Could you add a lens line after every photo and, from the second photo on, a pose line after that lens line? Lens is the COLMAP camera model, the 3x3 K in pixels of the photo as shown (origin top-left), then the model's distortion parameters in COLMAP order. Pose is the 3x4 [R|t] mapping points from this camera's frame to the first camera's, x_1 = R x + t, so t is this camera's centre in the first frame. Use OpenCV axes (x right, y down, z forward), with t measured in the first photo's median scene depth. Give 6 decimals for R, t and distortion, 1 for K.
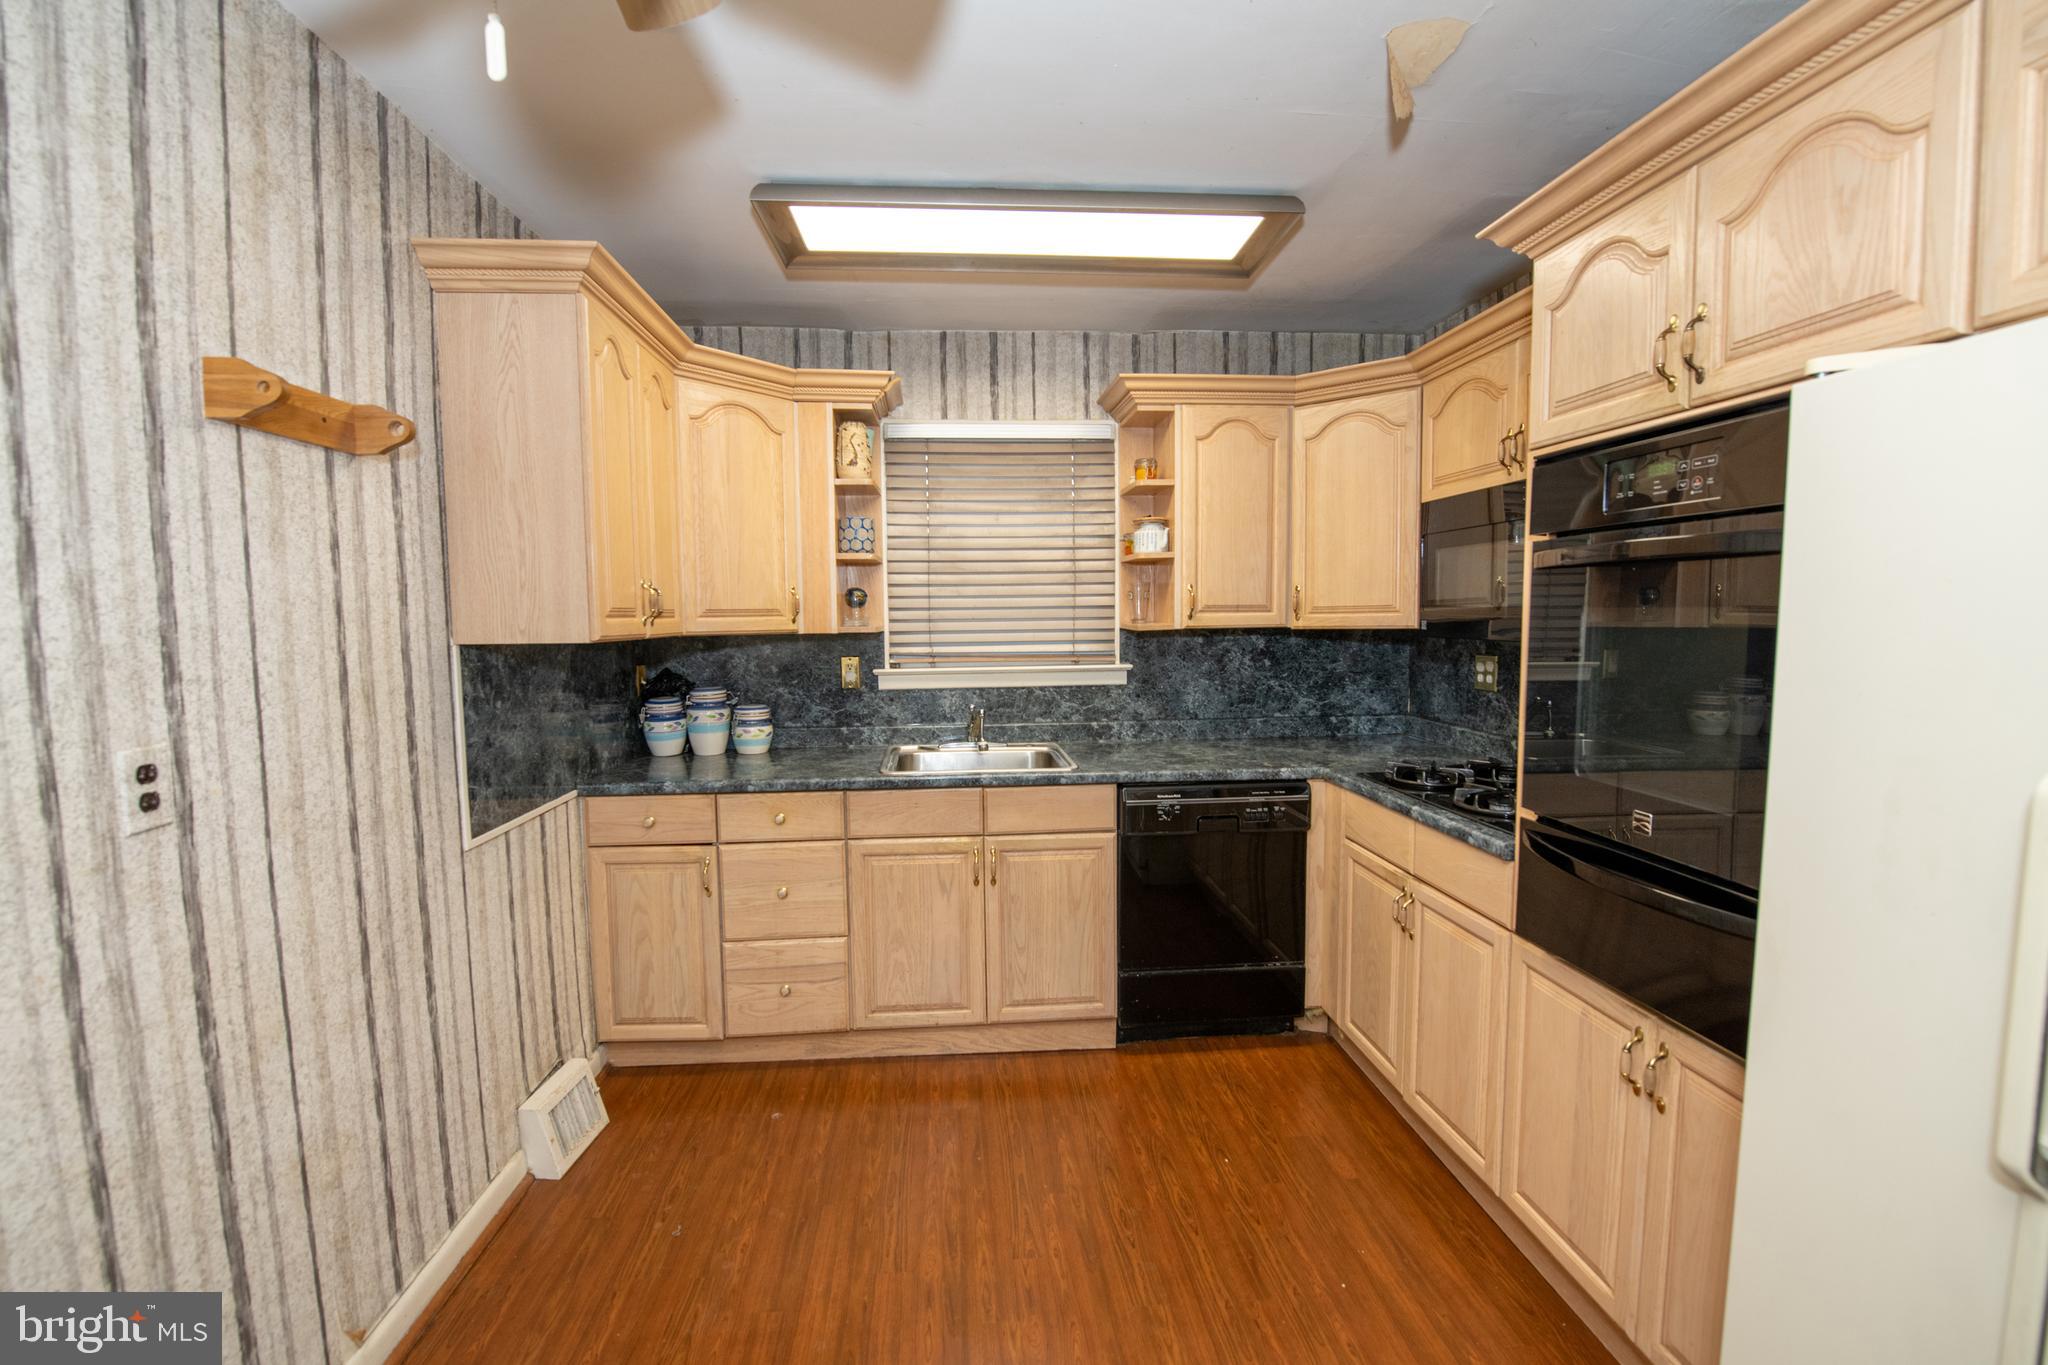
lens RADIAL K [[844.4, 0, 1024.0], [0, 844.4, 682.5], [0, 0, 1]] dist [-0.011913, -0.001458]
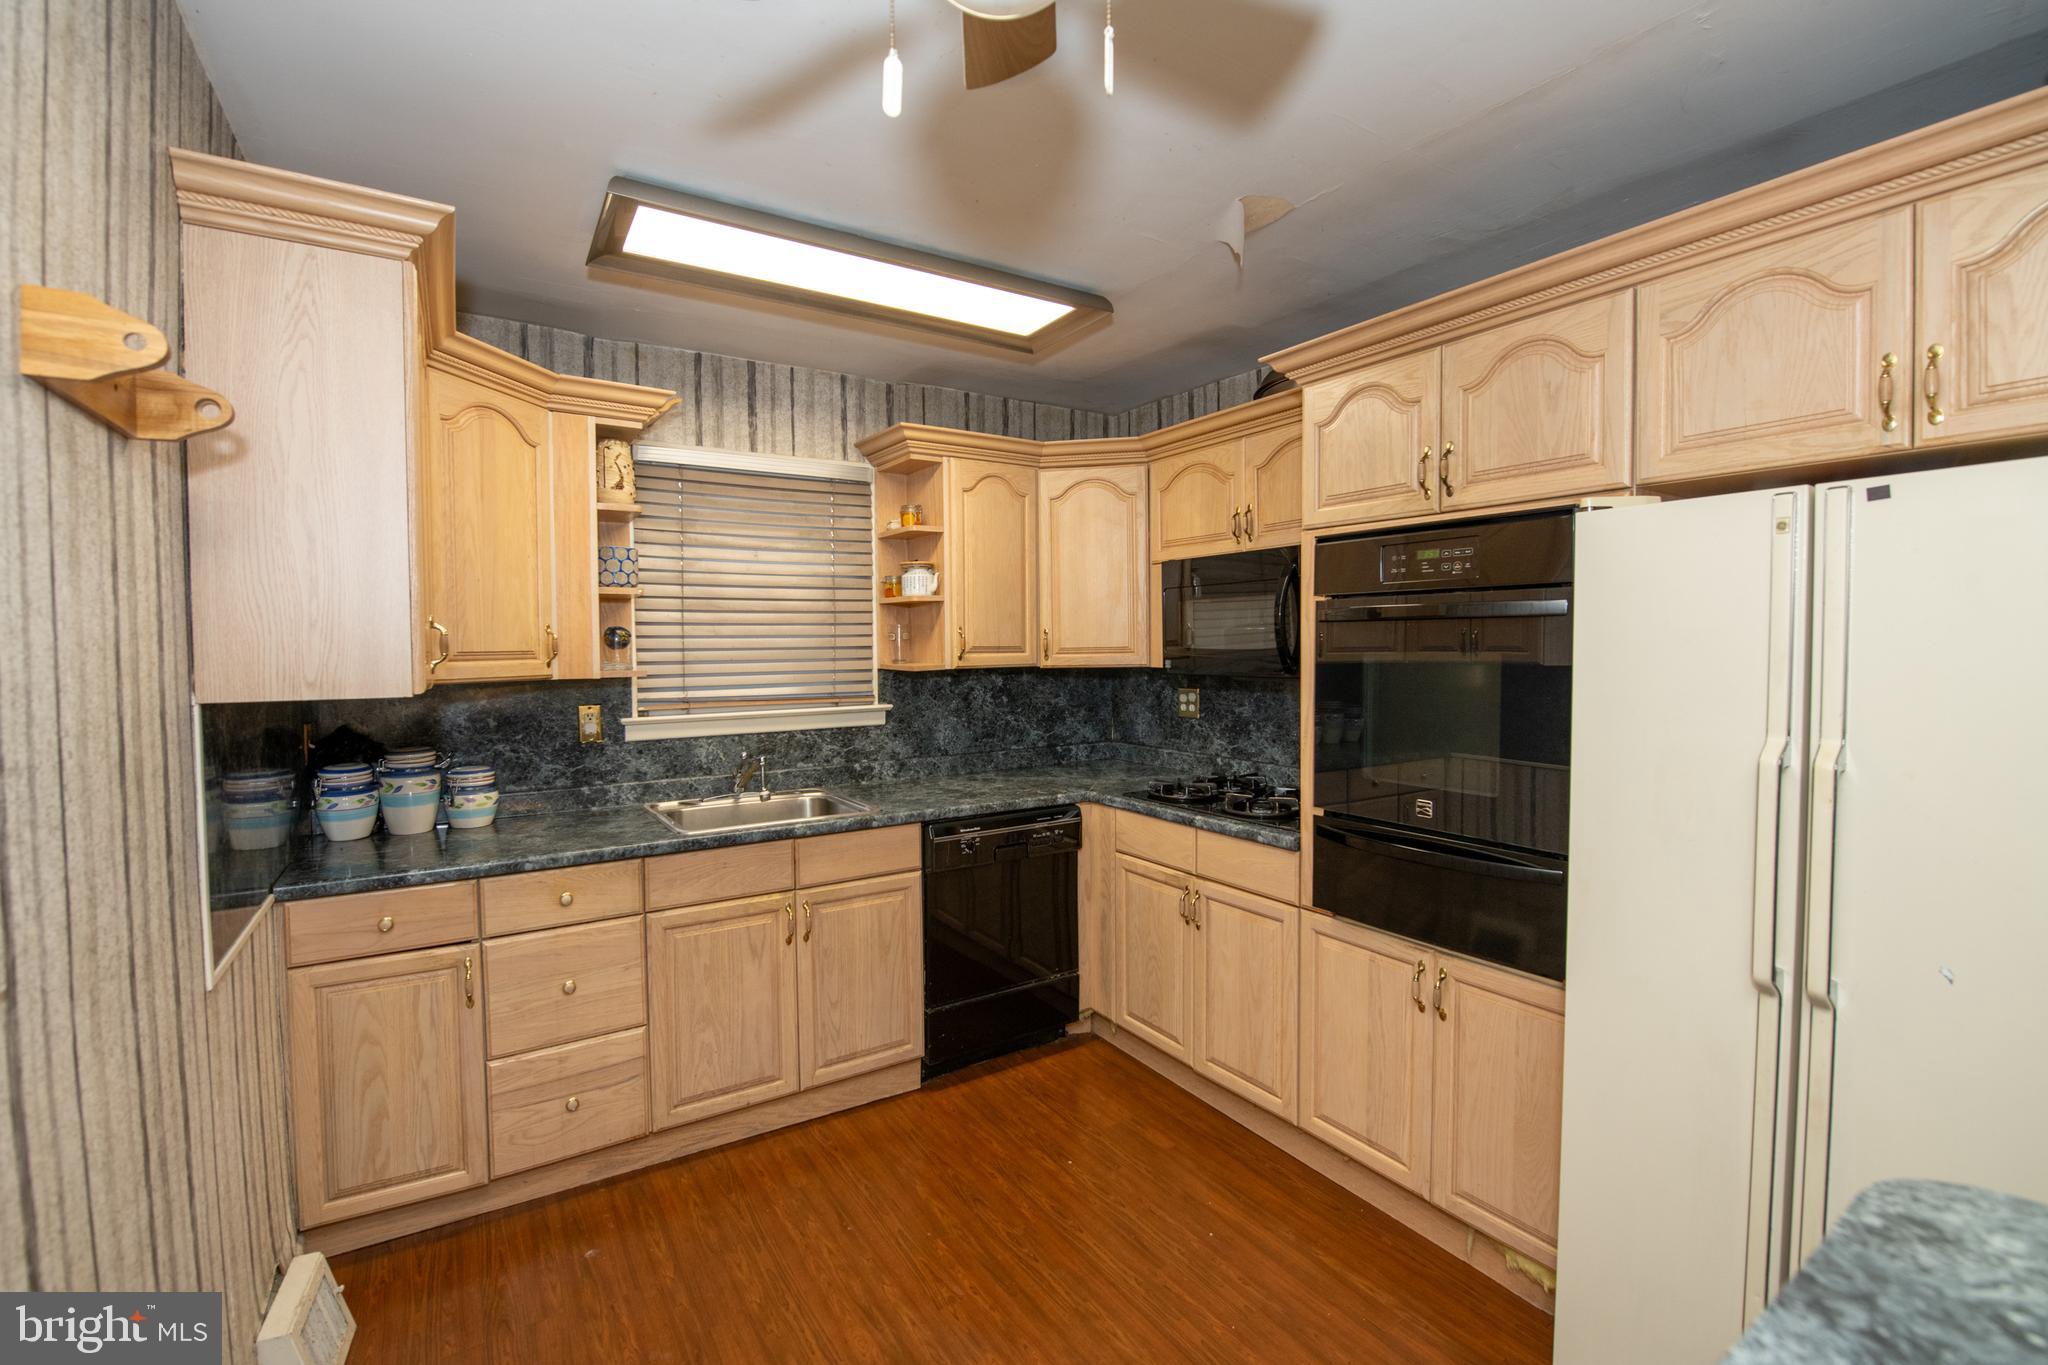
lens RADIAL K [[863.1, 0, 993.0], [0, 863.1, 682.2], [0, 0, 1]] dist [-0.013978, -0.000960]
pose [[0.892450, -0.017429, 0.450809, -0.281338], [0.037341, 0.998678, -0.035312, -0.008596], [-0.449598, 0.048348, 0.891922, 0.027631]]
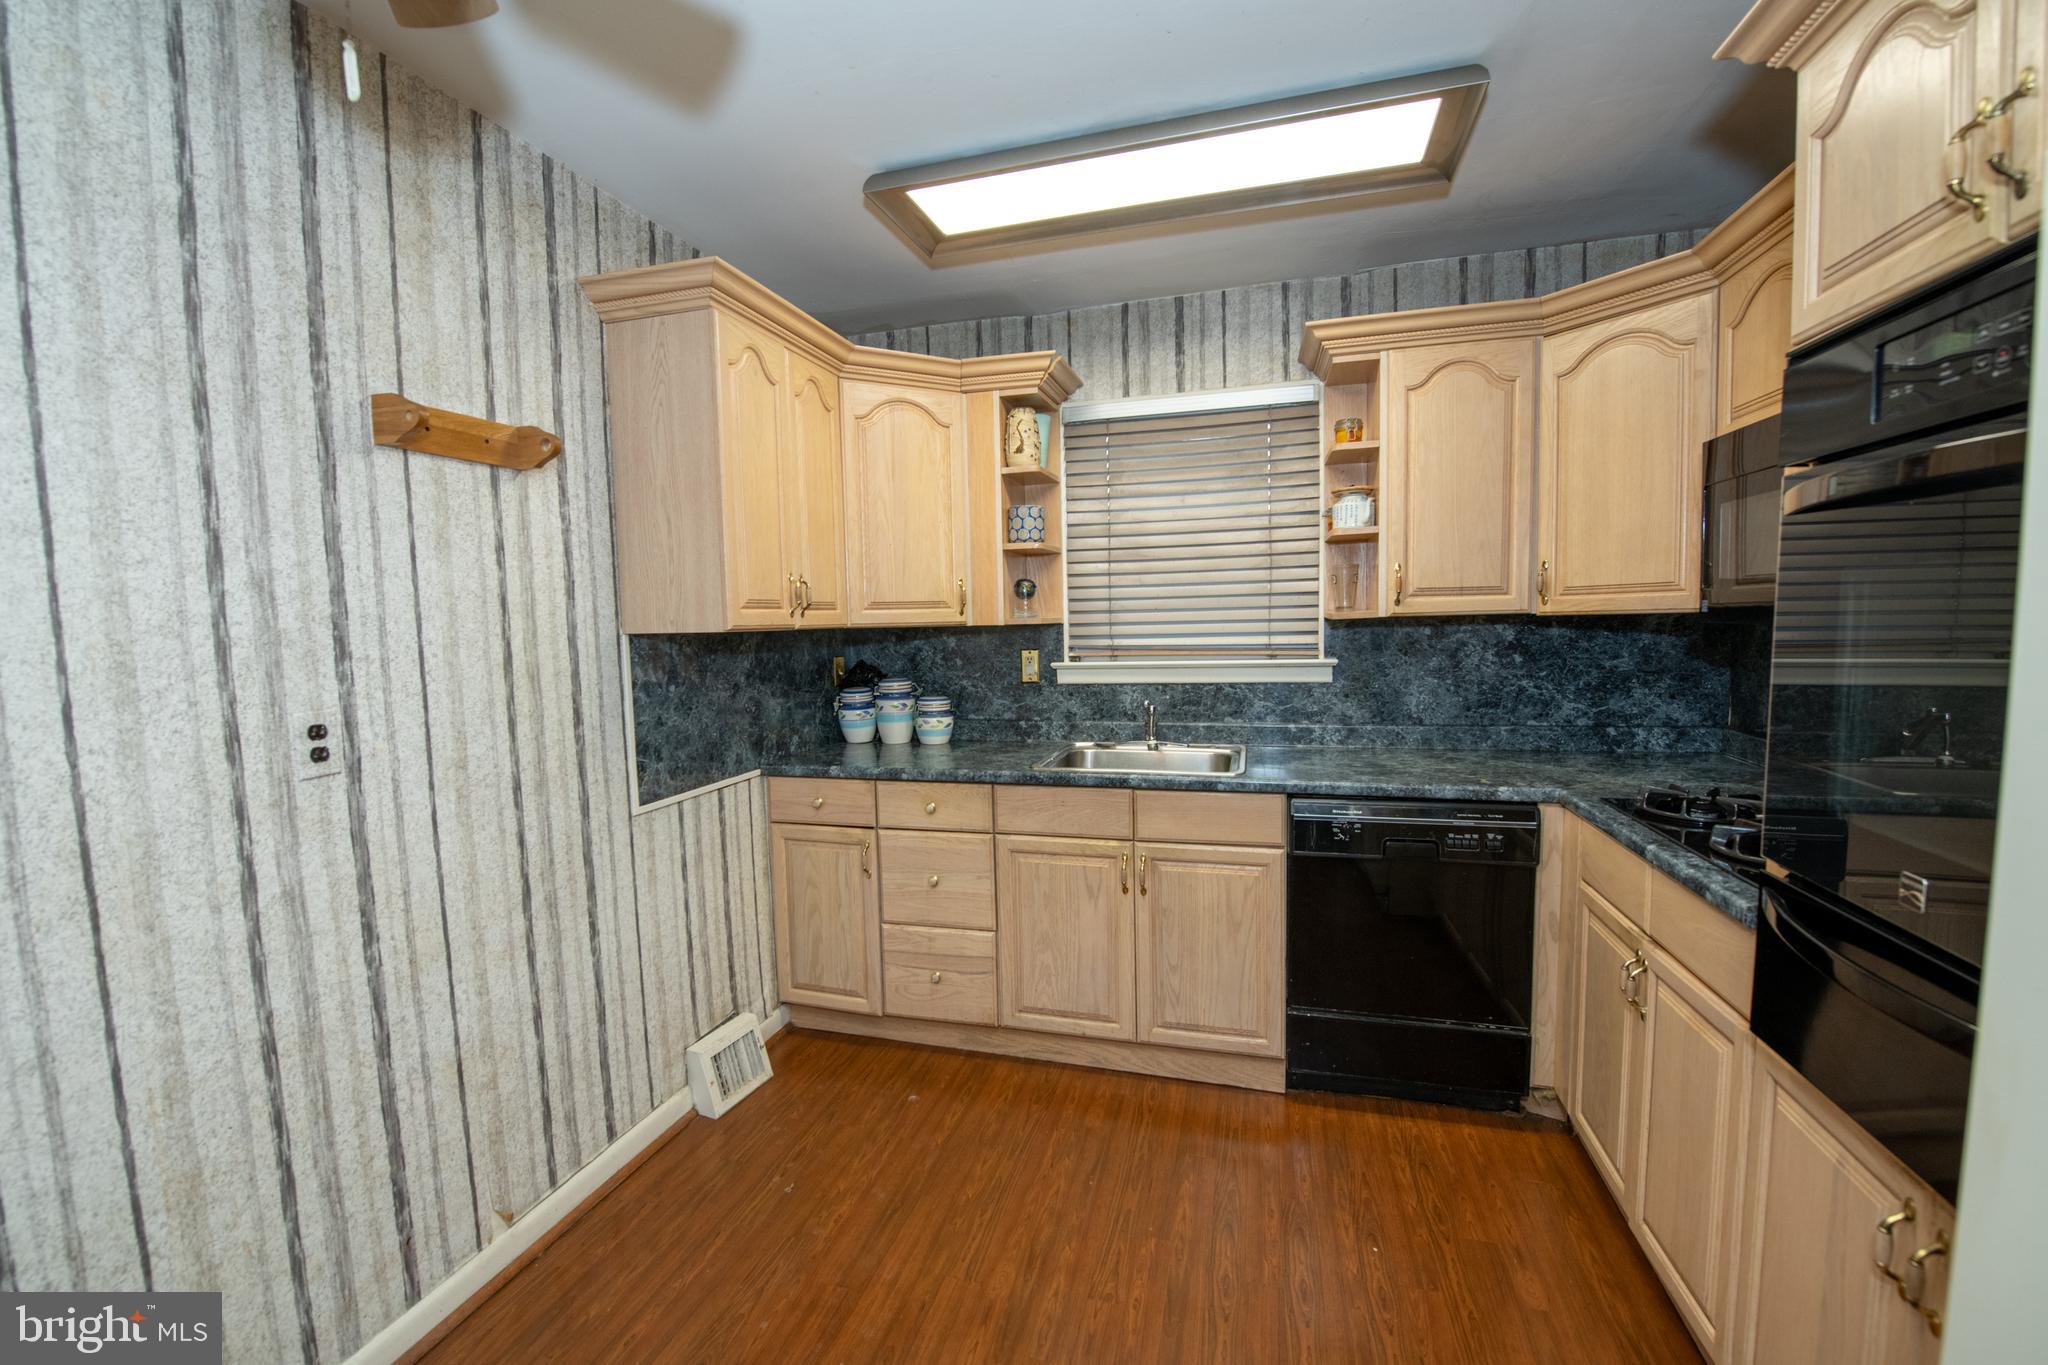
lens RADIAL K [[857.2, 0, 1027.5], [0, 857.2, 694.4], [0, 0, 1]] dist [-0.012143, -0.000958]
pose [[0.936159, 0.019779, -0.351020, 0.170925], [-0.015189, 0.999759, 0.015826, 0.007086], [0.351248, -0.009484, 0.936234, 0.076245]]
